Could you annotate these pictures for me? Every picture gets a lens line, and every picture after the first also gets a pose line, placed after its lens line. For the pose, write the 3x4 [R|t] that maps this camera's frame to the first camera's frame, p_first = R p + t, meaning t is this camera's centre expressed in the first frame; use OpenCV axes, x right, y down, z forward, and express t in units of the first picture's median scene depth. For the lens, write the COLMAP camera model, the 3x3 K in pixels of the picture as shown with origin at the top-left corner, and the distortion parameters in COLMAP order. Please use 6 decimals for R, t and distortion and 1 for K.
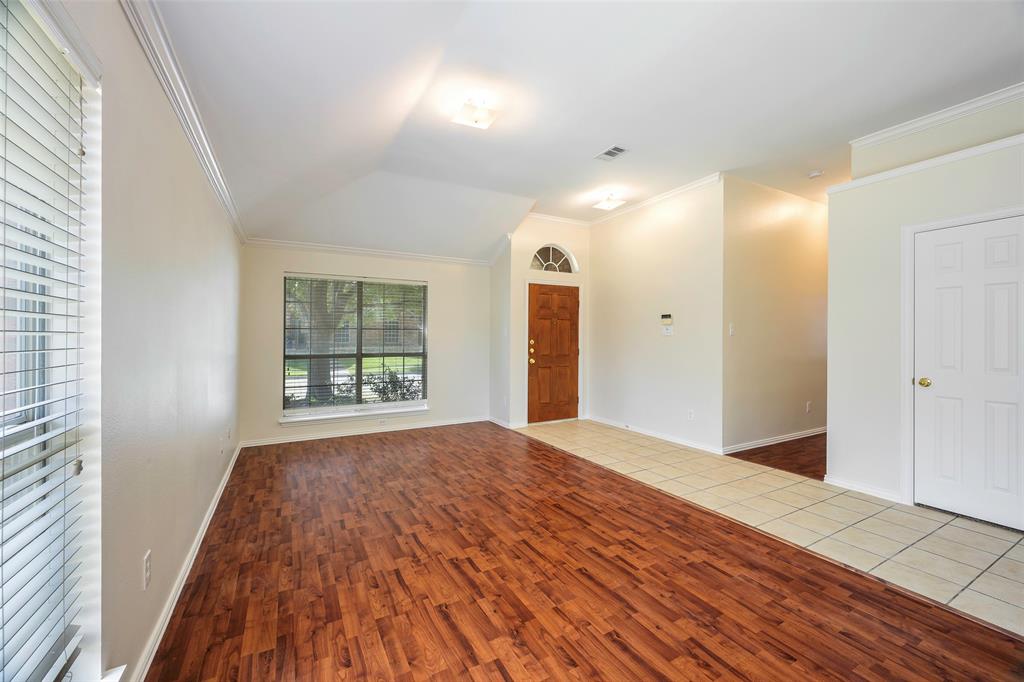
lens RADIAL K [[403.6, 0, 504.8], [0, 403.6, 336.7], [0, 0, 1]] dist [-0.001295, -0.000675]
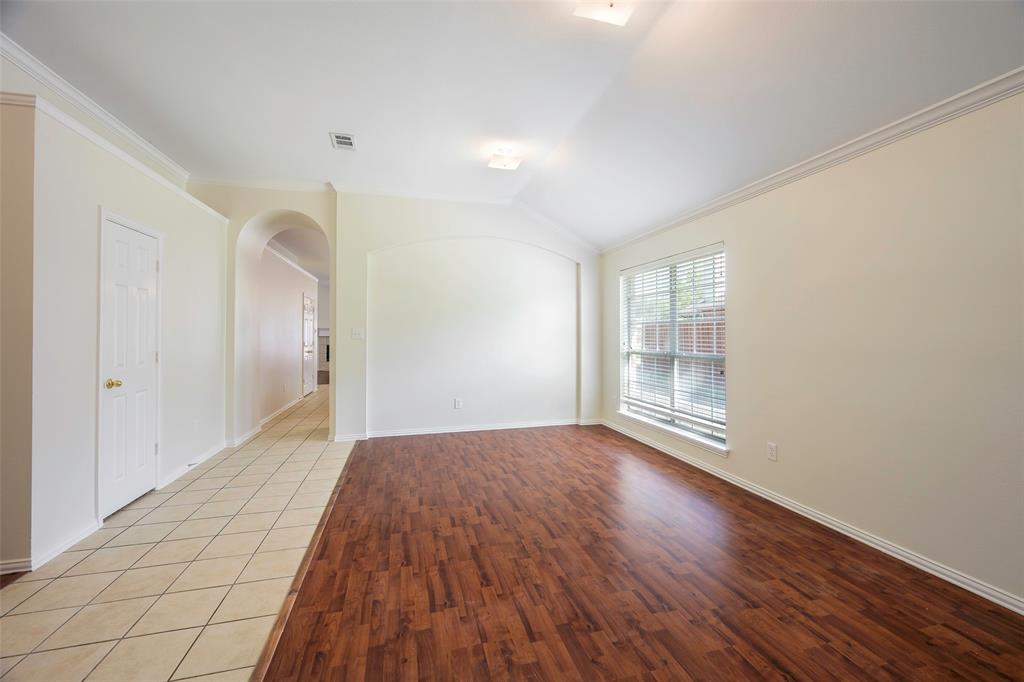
lens RADIAL K [[403.6, 0, 508.4], [0, 403.6, 335.3], [0, 0, 1]] dist [-0.001295, -0.000675]
pose [[-0.970812, 0.005633, 0.239776, -0.077340], [0.006537, 0.999974, 0.002975, 0.006578], [-0.239753, 0.004456, -0.970824, 1.816791]]
